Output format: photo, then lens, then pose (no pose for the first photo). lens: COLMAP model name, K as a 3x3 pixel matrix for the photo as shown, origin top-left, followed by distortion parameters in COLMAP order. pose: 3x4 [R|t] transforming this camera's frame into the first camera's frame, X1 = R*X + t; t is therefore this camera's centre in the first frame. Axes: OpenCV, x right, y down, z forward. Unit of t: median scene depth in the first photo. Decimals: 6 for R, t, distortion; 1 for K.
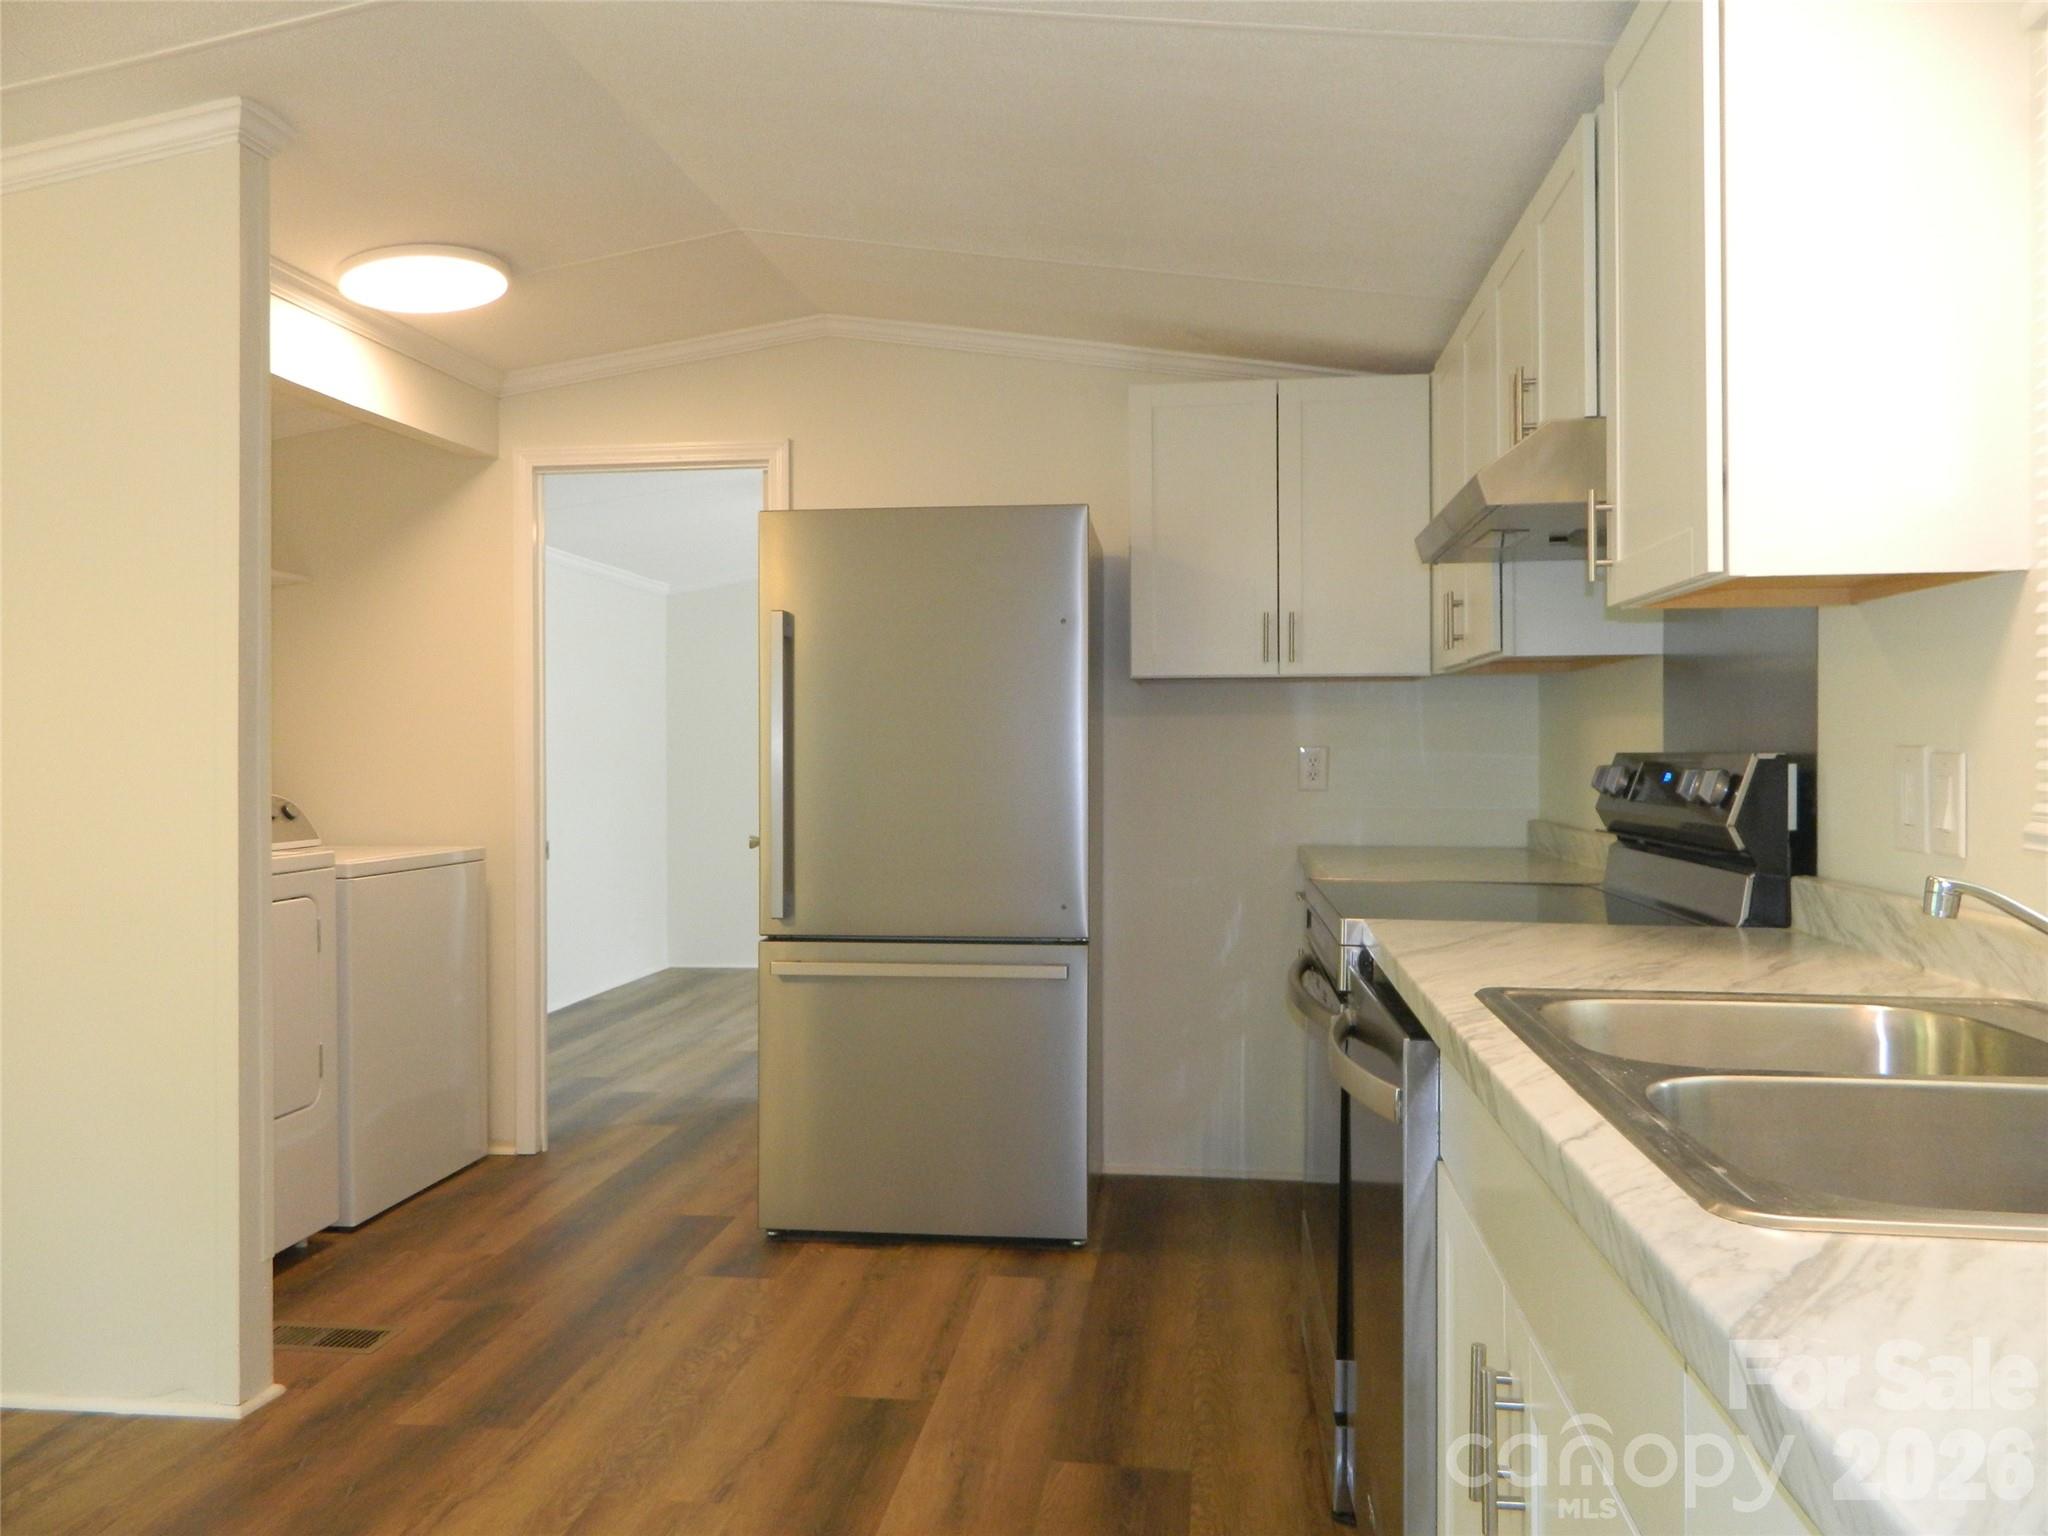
lens RADIAL K [[1536.1, 0, 1021.2], [0, 1536.1, 774.7], [0, 0, 1]] dist [0.017926, -0.008736]
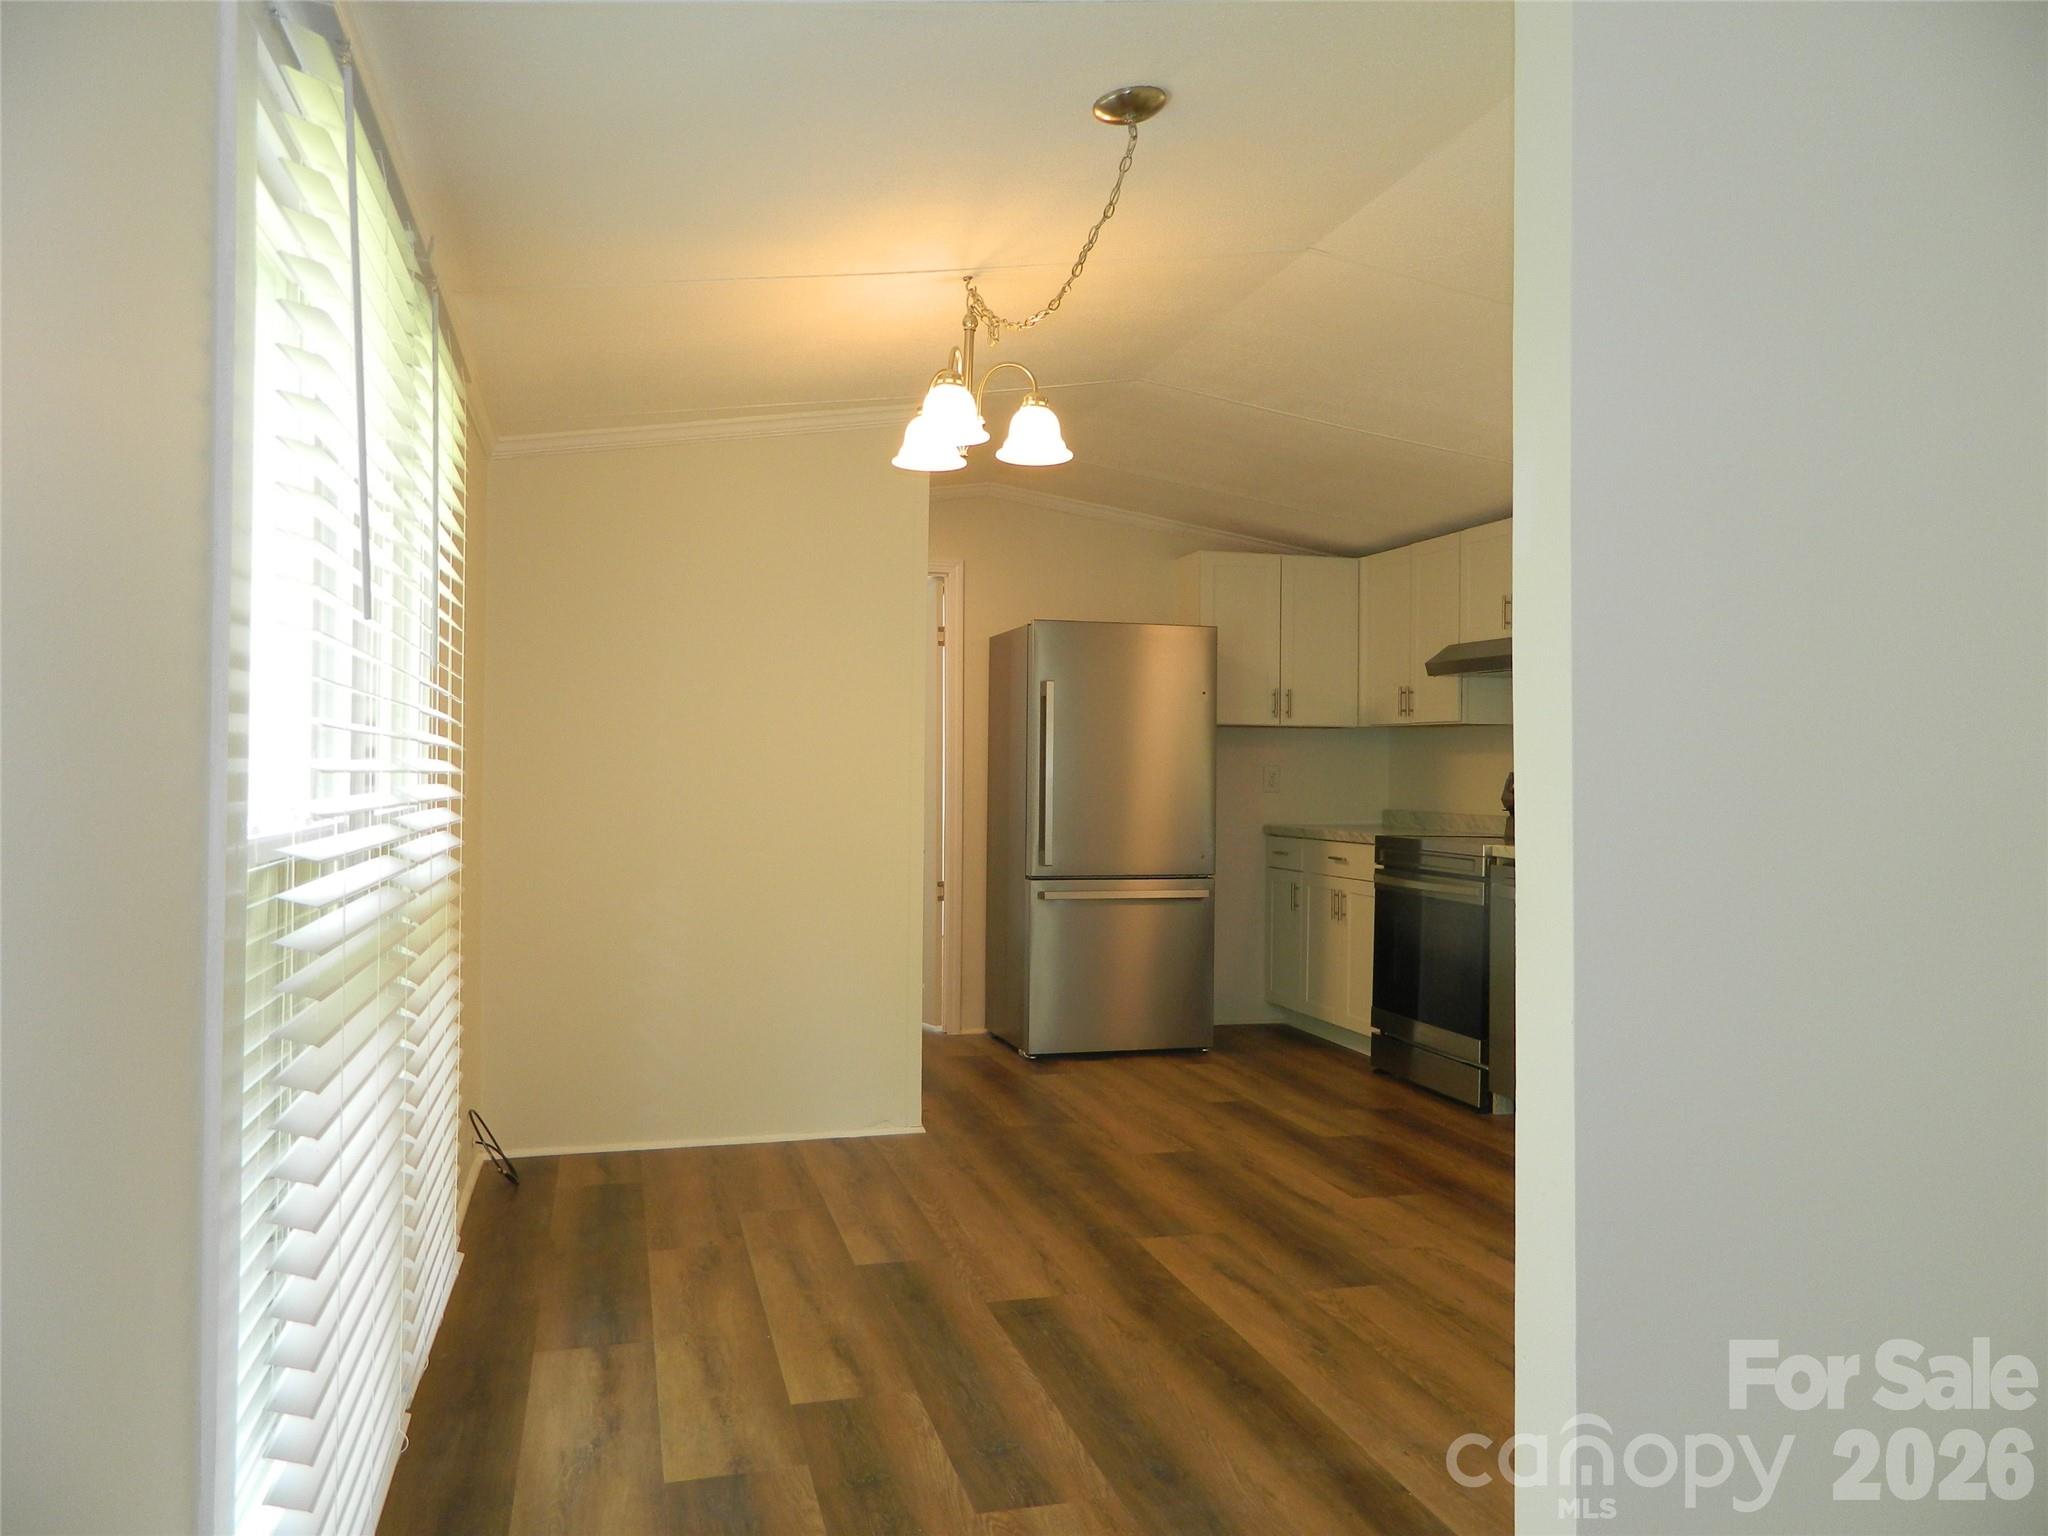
lens RADIAL K [[1536.1, 0, 1027.4], [0, 1536.1, 760.7], [0, 0, 1]] dist [0.017926, -0.008736]
pose [[0.925991, 0.009745, 0.377420, -0.970824], [-0.005427, 0.999907, -0.012503, -0.000068], [-0.377507, 0.009529, 0.925958, -0.647349]]
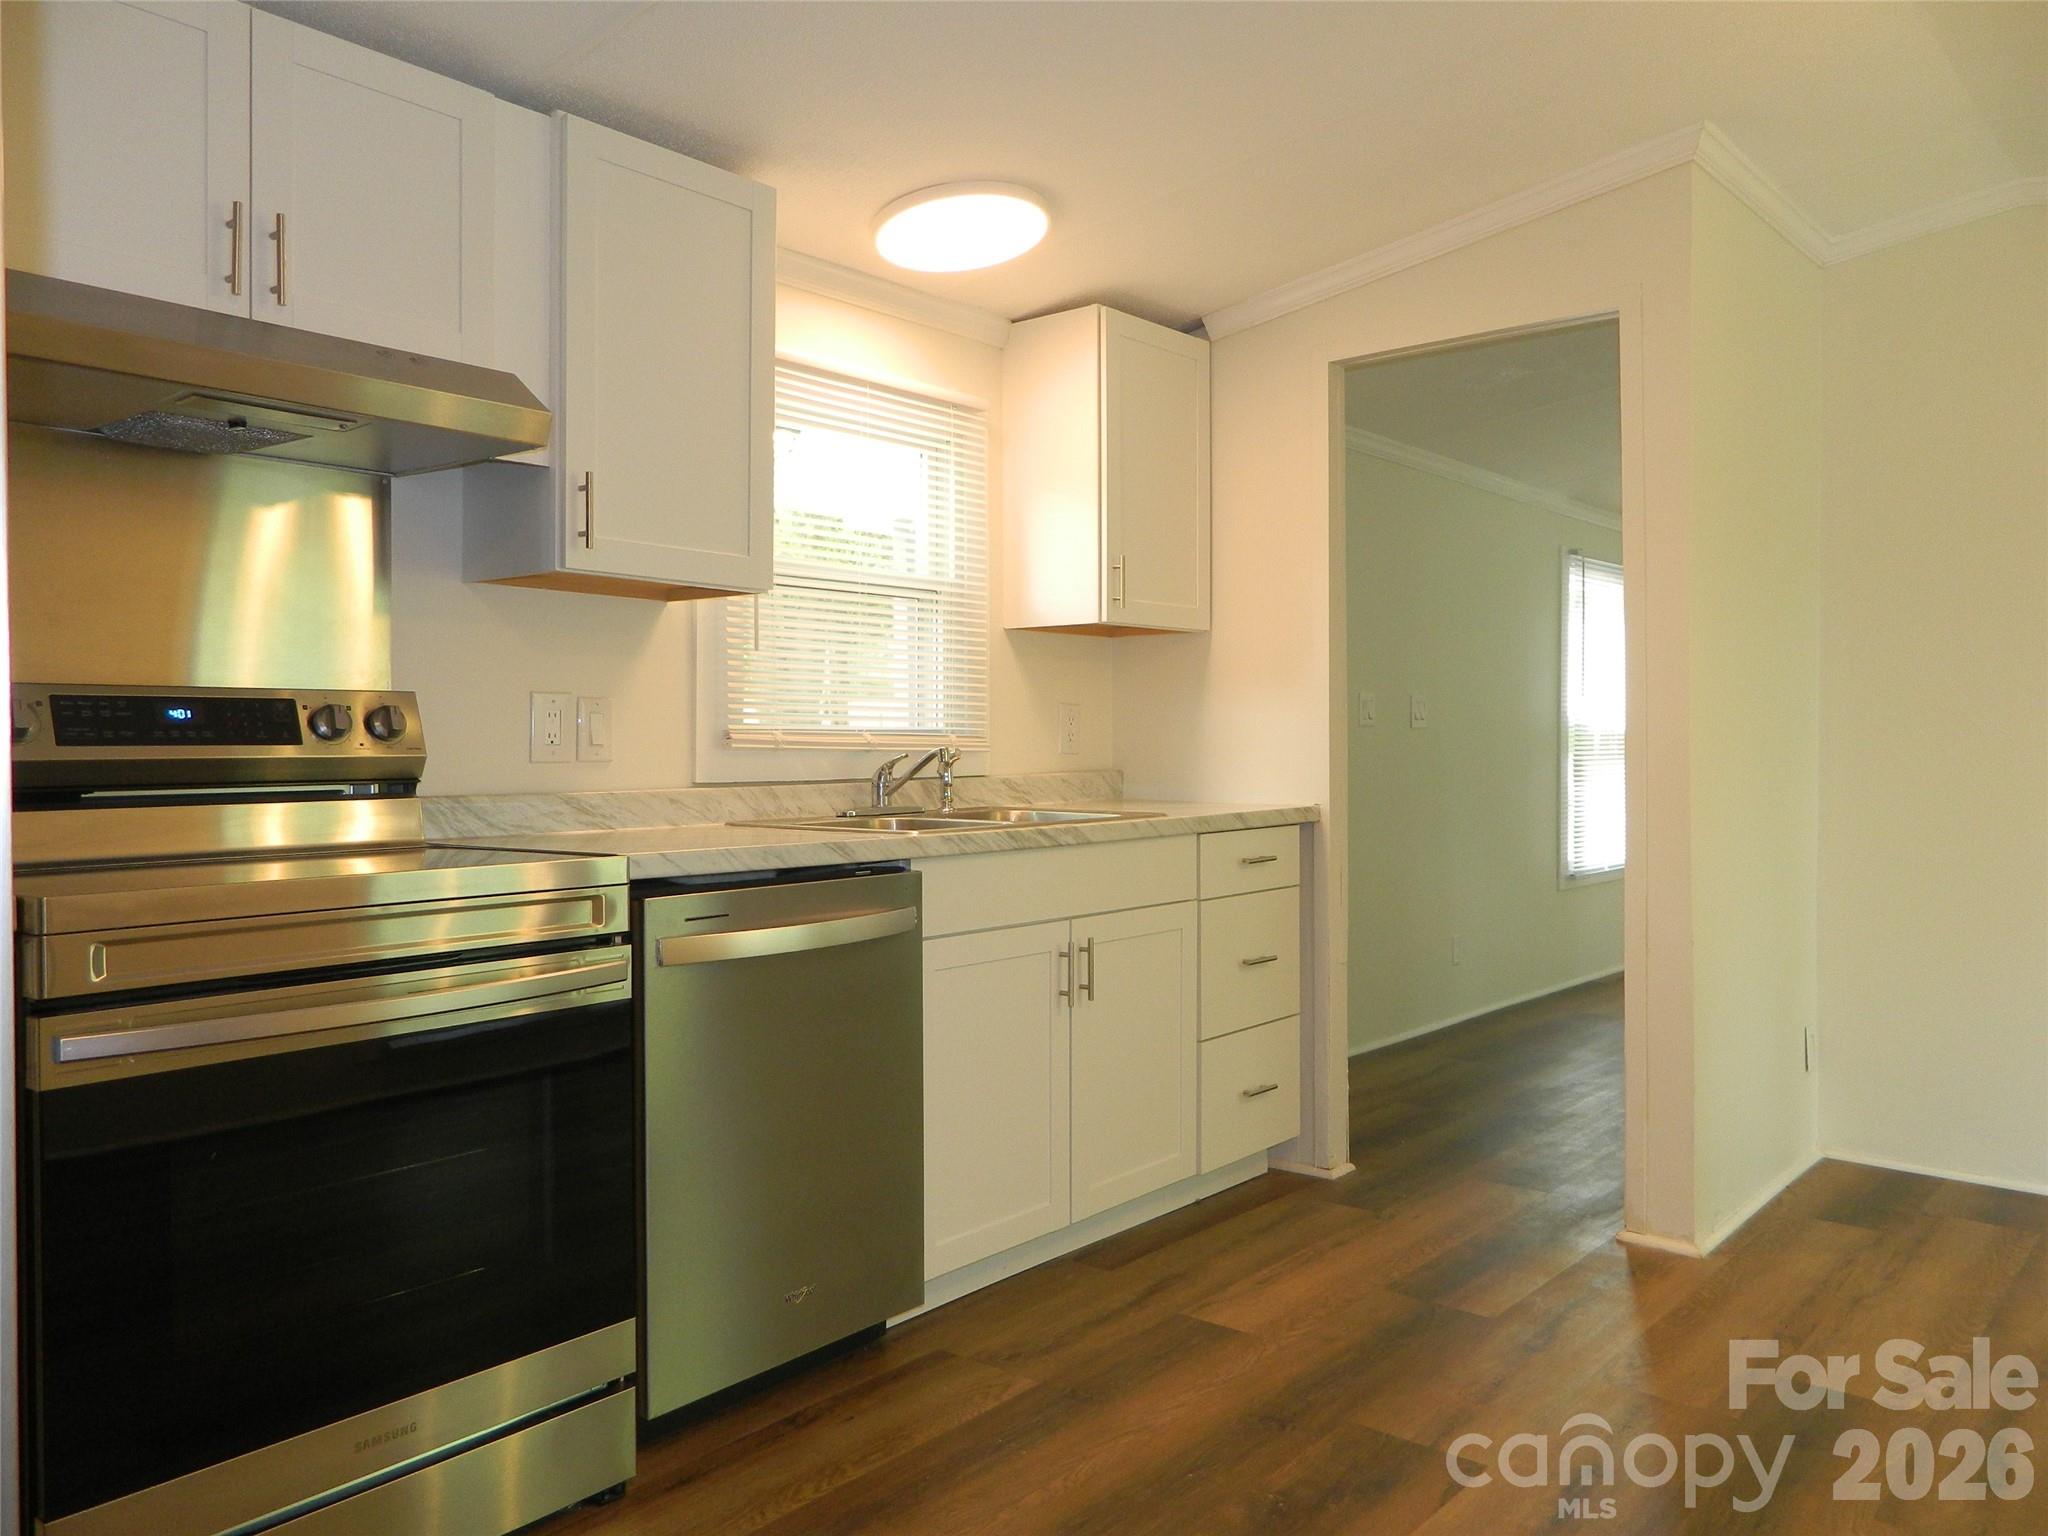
lens RADIAL K [[1536.1, 0, 1020.7], [0, 1536.1, 759.7], [0, 0, 1]] dist [0.017926, -0.008736]
pose [[-0.833102, -0.005609, 0.553092, -0.400563], [0.007326, 0.999749, 0.021173, 0.010439], [-0.553072, 0.021692, -0.832851, 1.270990]]
